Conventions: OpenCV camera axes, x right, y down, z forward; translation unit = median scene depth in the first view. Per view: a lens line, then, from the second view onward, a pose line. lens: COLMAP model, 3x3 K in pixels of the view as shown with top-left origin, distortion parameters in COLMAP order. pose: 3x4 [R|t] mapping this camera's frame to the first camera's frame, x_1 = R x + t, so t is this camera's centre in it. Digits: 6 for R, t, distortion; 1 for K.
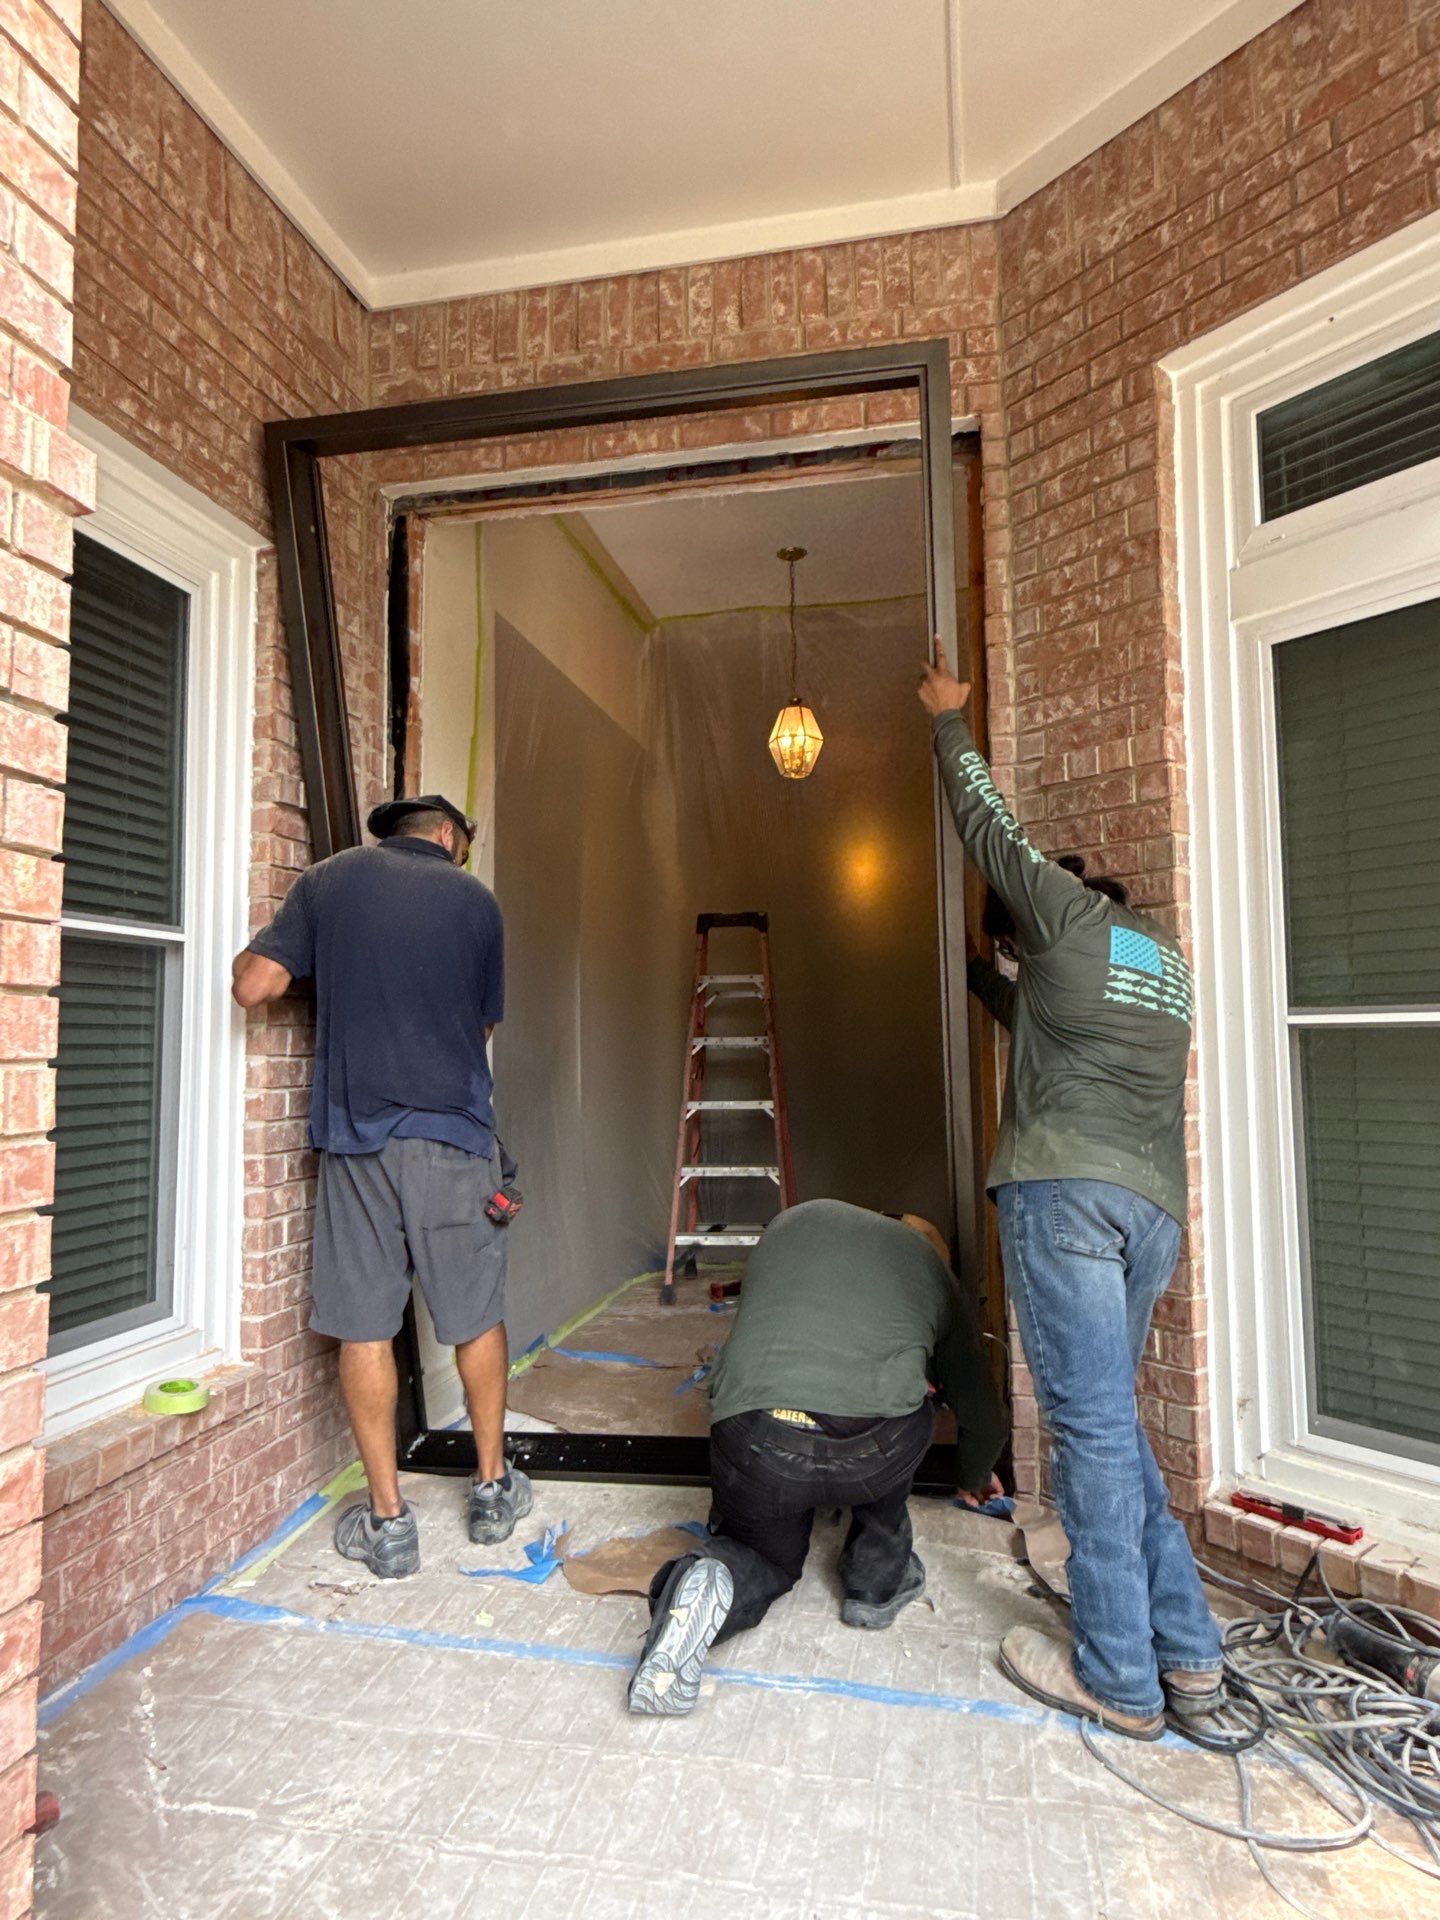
lens RADIAL K [[1143.4, 0, 723.2], [0, 1143.4, 960.1], [0, 0, 1]] dist [-0.013937, 0.005469]
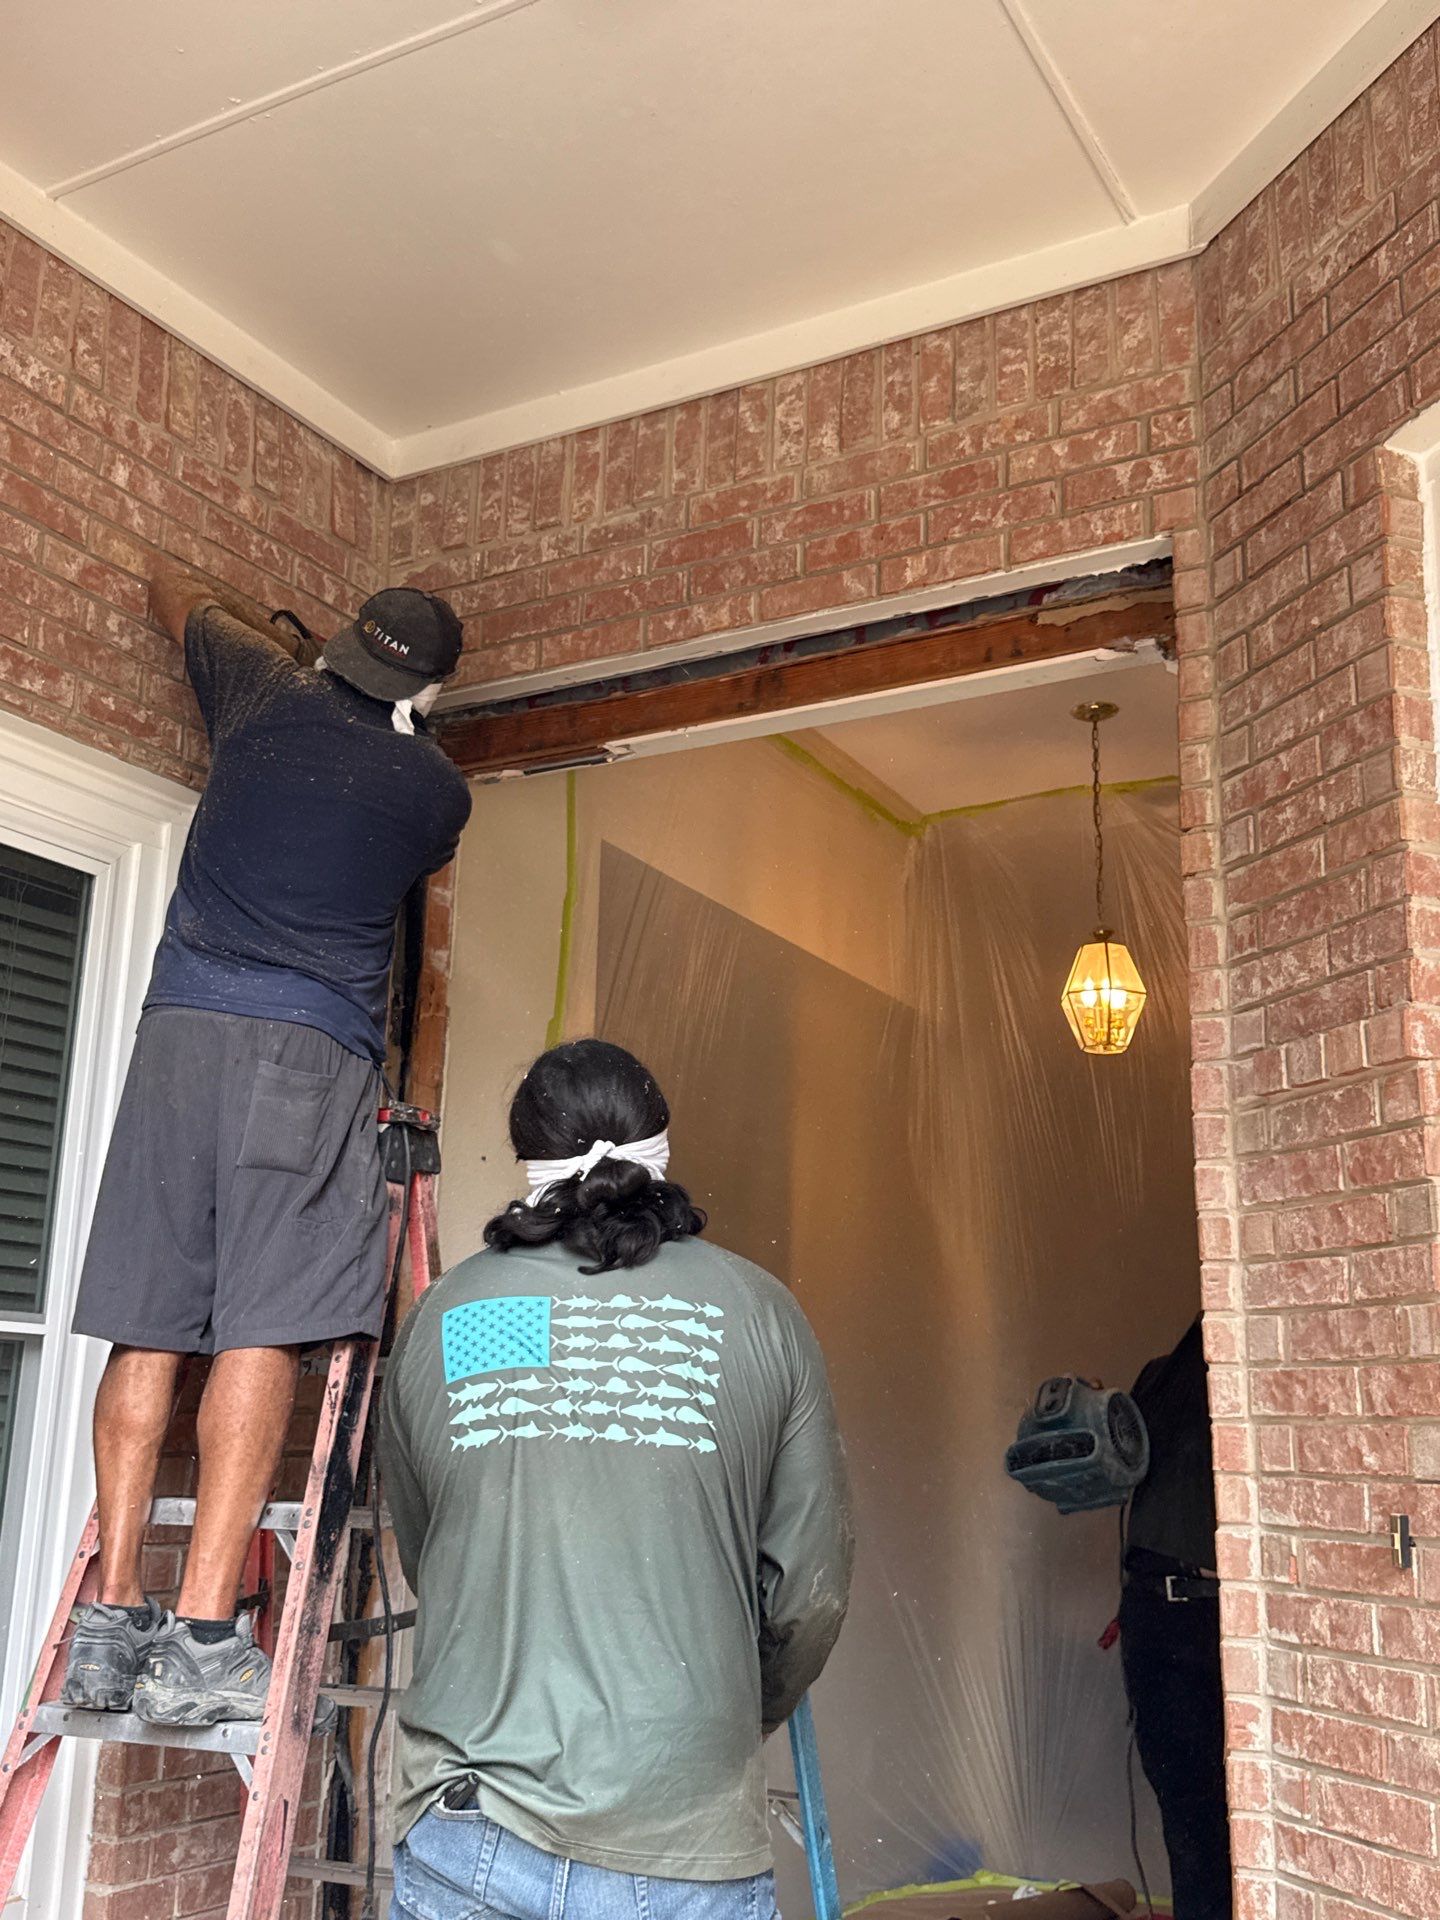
lens RADIAL K [[1837.1, 0, 725.8], [0, 1837.1, 975.3], [0, 0, 1]] dist [0.045433, 0.000000]
pose [[0.955045, -0.041028, -0.293608, 0.300450], [-0.012345, 0.984015, -0.177657, -0.034527], [0.296204, 0.173295, 0.939272, -0.043619]]
